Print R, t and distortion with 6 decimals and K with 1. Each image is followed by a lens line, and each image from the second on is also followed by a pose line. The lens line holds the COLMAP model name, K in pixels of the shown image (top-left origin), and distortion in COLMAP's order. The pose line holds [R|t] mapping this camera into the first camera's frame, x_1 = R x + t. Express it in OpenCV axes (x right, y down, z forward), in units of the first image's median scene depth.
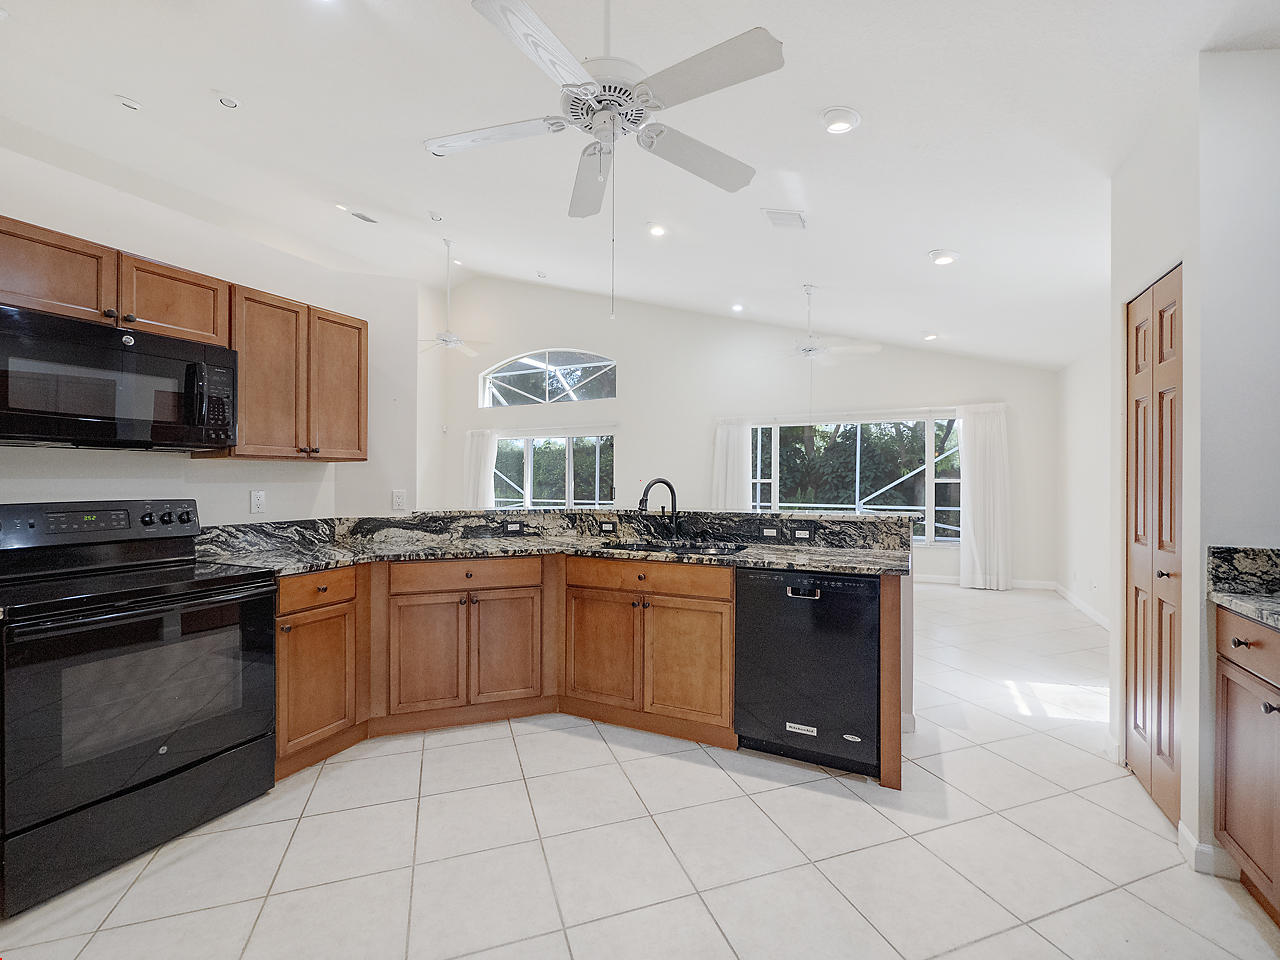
lens RADIAL K [[572.3, 0, 637.3], [0, 572.3, 474.5], [0, 0, 1]] dist [-0.001707, -0.000029]
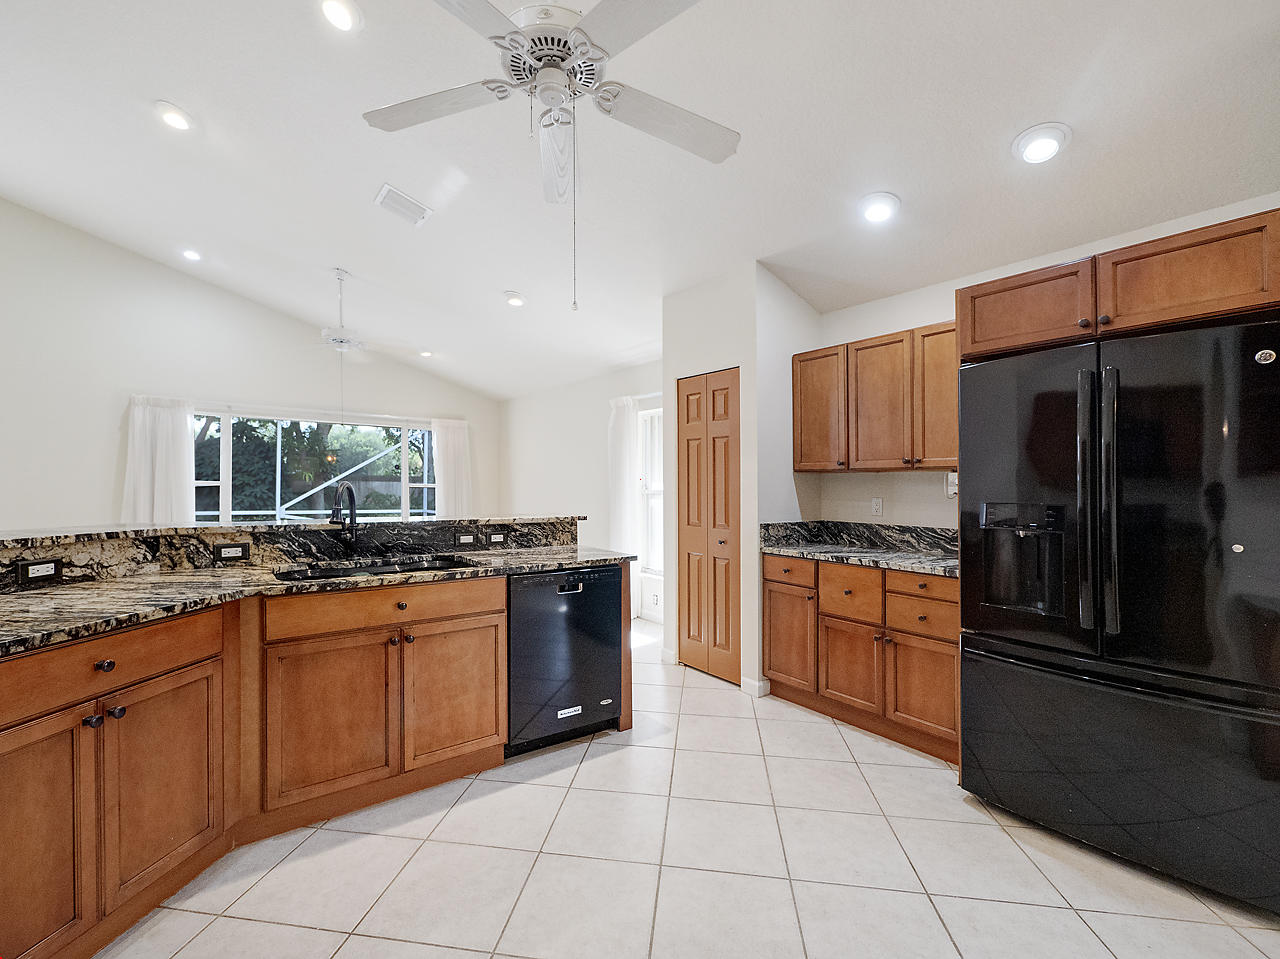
lens RADIAL K [[552.7, 0, 640.0], [0, 552.7, 479.5], [0, 0, 1]] dist [-0.001796, -0.000005]
pose [[0.443049, 0.018221, 0.896312, -0.516126], [-0.019994, 0.999746, -0.010441, 0.004032], [-0.896274, -0.013295, 0.443301, 0.344677]]
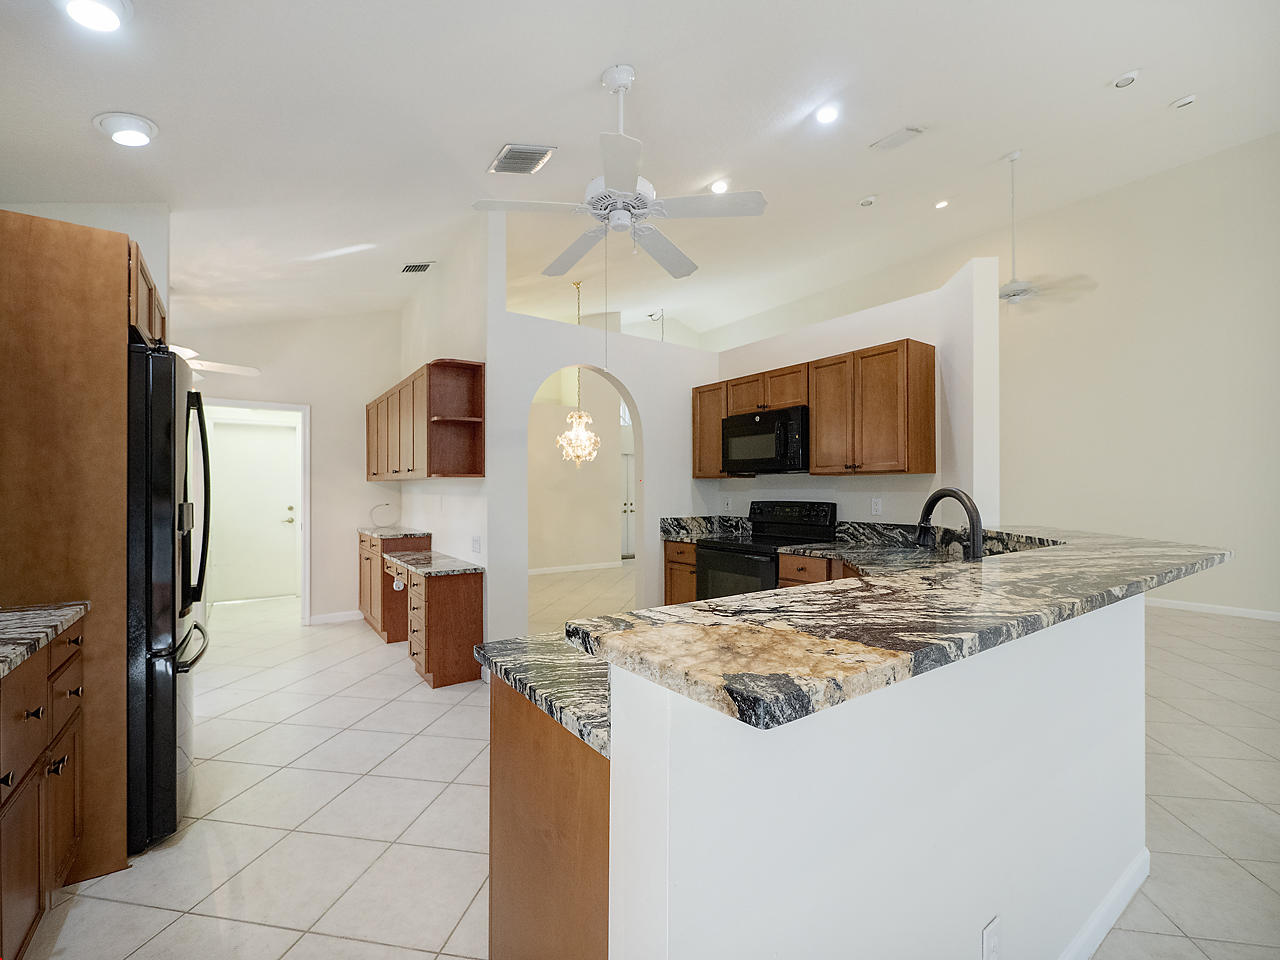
lens RADIAL K [[575.8, 0, 634.6], [0, 575.8, 488.0], [0, 0, 1]] dist [-0.001619, -0.000014]
pose [[-0.516216, -0.002219, -0.856456, 0.715471], [0.009689, 0.999918, -0.008431, 0.010608], [0.856404, -0.012651, -0.516152, 1.164418]]
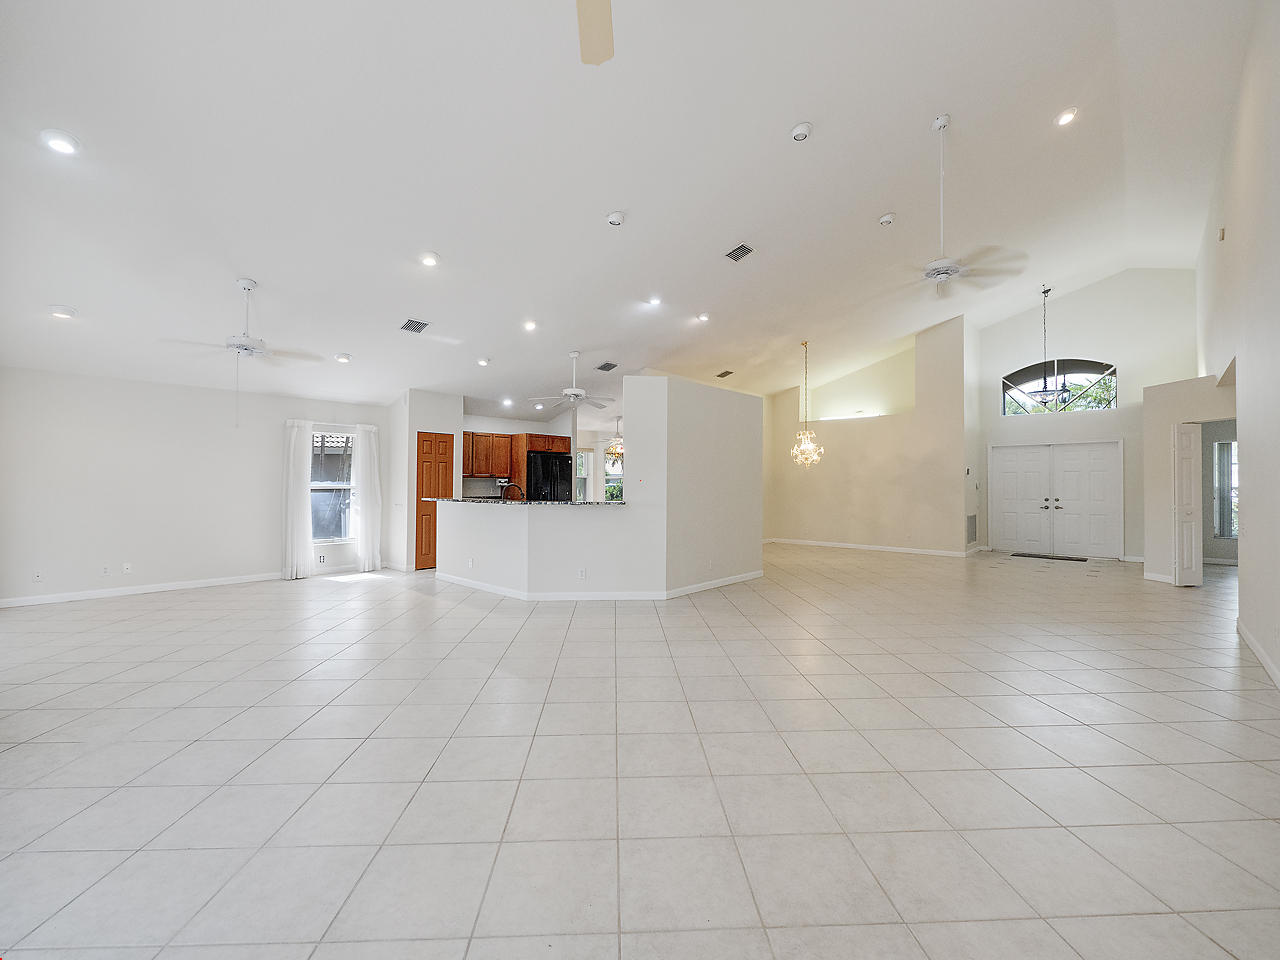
lens RADIAL K [[552.7, 0, 640.0], [0, 552.7, 480.0], [0, 0, 1]] dist [-0.001796, -0.000005]
pose [[-0.959139, 0.000772, 0.282934, -1.110695], [-0.003658, 0.999879, -0.015129, 0.022663], [-0.282912, -0.015546, -0.959020, 3.134147]]
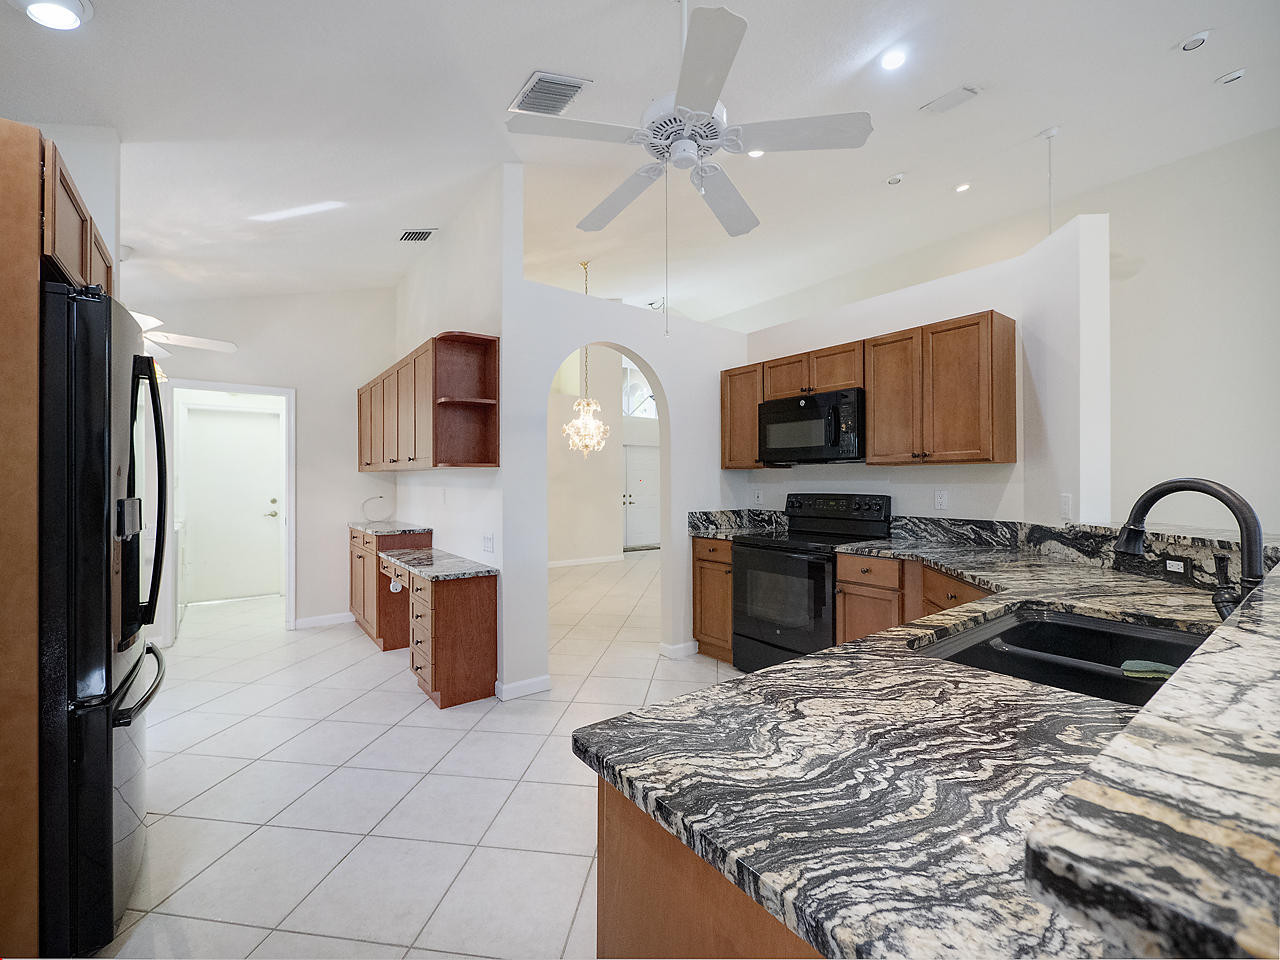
lens RADIAL K [[552.7, 0, 640.0], [0, 552.7, 480.0], [0, 0, 1]] dist [-0.001796, -0.000005]
pose [[-0.476660, -0.001853, -0.879086, 0.604952], [0.009697, 0.999926, -0.007366, 0.008804], [0.879034, -0.012036, -0.476607, 0.964622]]
